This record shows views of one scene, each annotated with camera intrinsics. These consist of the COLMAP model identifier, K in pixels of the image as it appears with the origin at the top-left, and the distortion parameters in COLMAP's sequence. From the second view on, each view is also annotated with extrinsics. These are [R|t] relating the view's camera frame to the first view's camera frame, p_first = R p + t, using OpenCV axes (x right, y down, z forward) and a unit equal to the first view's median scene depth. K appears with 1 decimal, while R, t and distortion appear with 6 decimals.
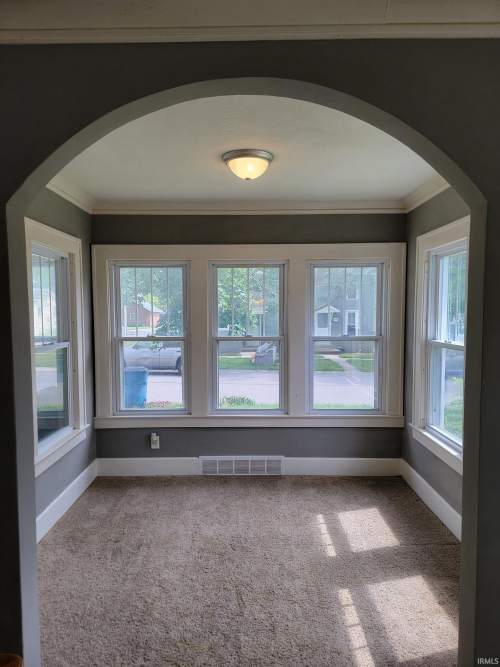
lens RADIAL K [[542.0, 0, 249.7], [0, 542.0, 335.0], [0, 0, 1]] dist [-0.000203, 0.000054]
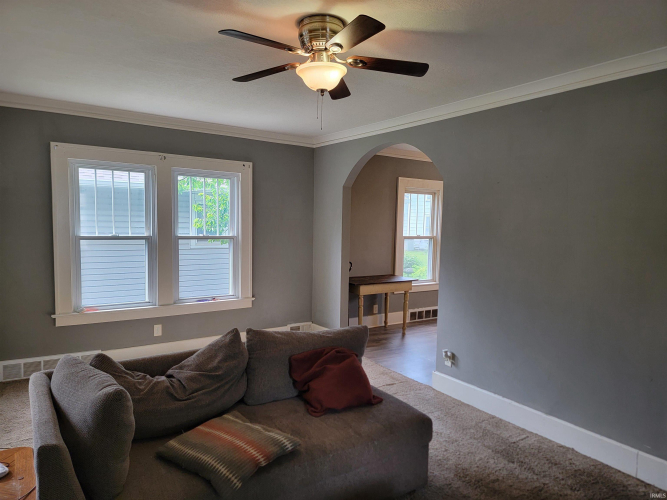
lens RADIAL K [[456.8, 0, 332.8], [0, 456.8, 250.8], [0, 0, 1]] dist [0.067182, -0.043514]
pose [[0.817018, -0.016656, 0.576372, -0.826725], [-0.003946, 0.999398, 0.034474, 0.000878], [-0.576599, -0.030440, 0.816460, 0.011106]]
